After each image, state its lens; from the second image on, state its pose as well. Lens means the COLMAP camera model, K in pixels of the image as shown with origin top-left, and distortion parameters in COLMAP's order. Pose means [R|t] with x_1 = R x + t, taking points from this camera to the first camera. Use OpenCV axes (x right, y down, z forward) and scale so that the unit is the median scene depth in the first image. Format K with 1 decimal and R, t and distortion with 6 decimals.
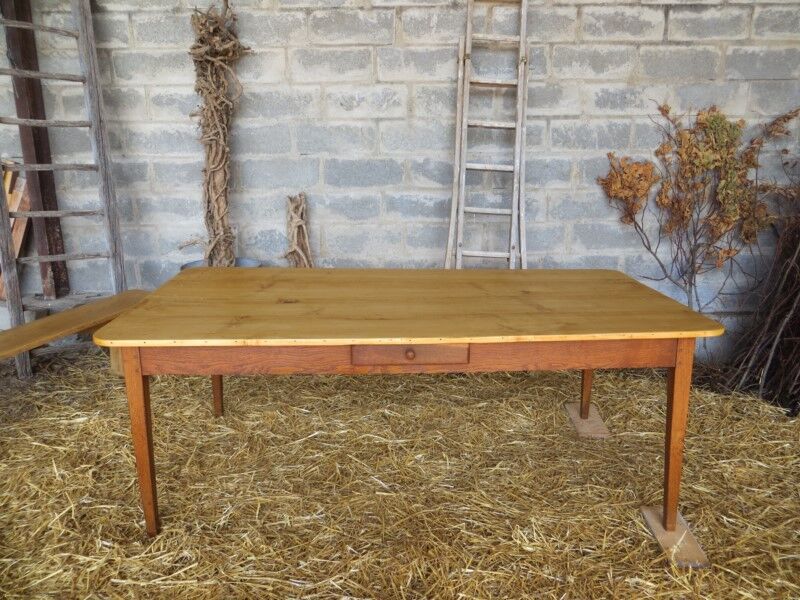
lens RADIAL K [[603.7, 0, 397.8], [0, 603.7, 298.0], [0, 0, 1]] dist [-0.010699, -0.002988]
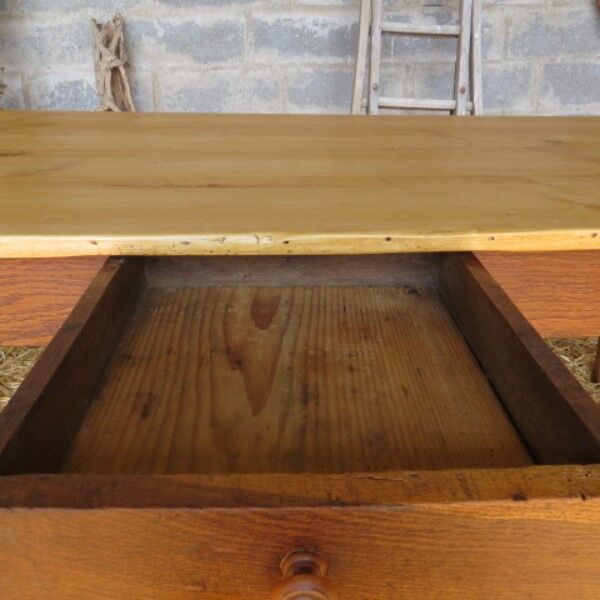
lens RADIAL K [[604.4, 0, 298.6], [0, 604.4, 295.1], [0, 0, 1]] dist [-0.010448, 0.000000]
pose [[0.999476, -0.025663, 0.019715, 0.008344], [0.022824, 0.990887, 0.132750, 0.032968], [-0.022942, -0.132230, 0.990954, 0.345112]]
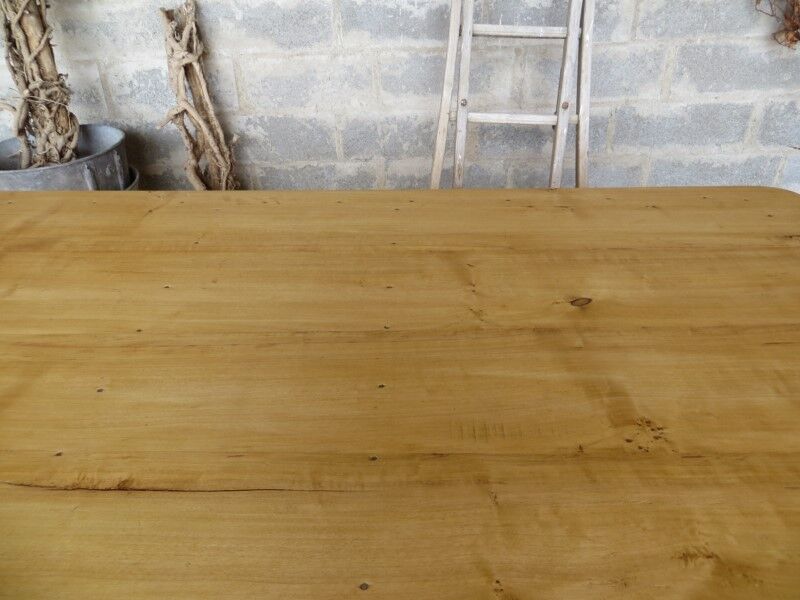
lens RADIAL K [[603.7, 0, 401.0], [0, 603.7, 304.9], [0, 0, 1]] dist [-0.010699, -0.002988]
pose [[0.997030, 0.007505, -0.076648, 0.082979], [0.018017, 0.944894, 0.326881, -0.085940], [0.074877, -0.327291, 0.941952, 0.399147]]
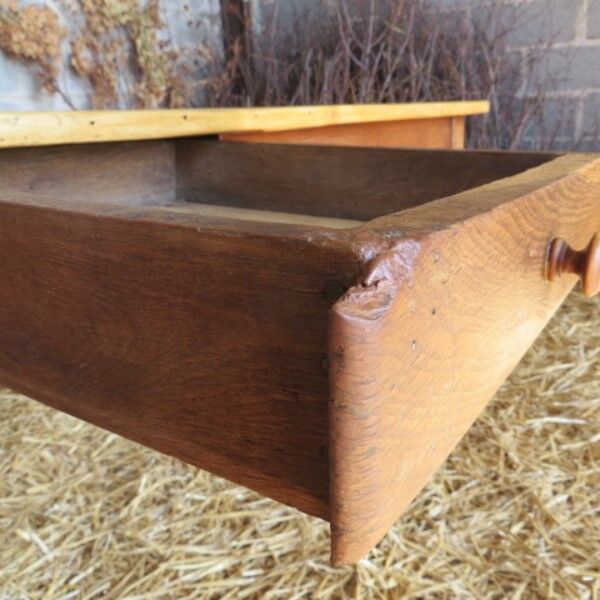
lens RADIAL K [[604.4, 0, 304.2], [0, 604.4, 296.6], [0, 0, 1]] dist [-0.010448, 0.000000]
pose [[0.540228, -0.272272, 0.796255, -0.067419], [0.256131, 0.954519, 0.152614, 0.063365], [-0.801593, 0.121499, 0.585395, 0.400587]]
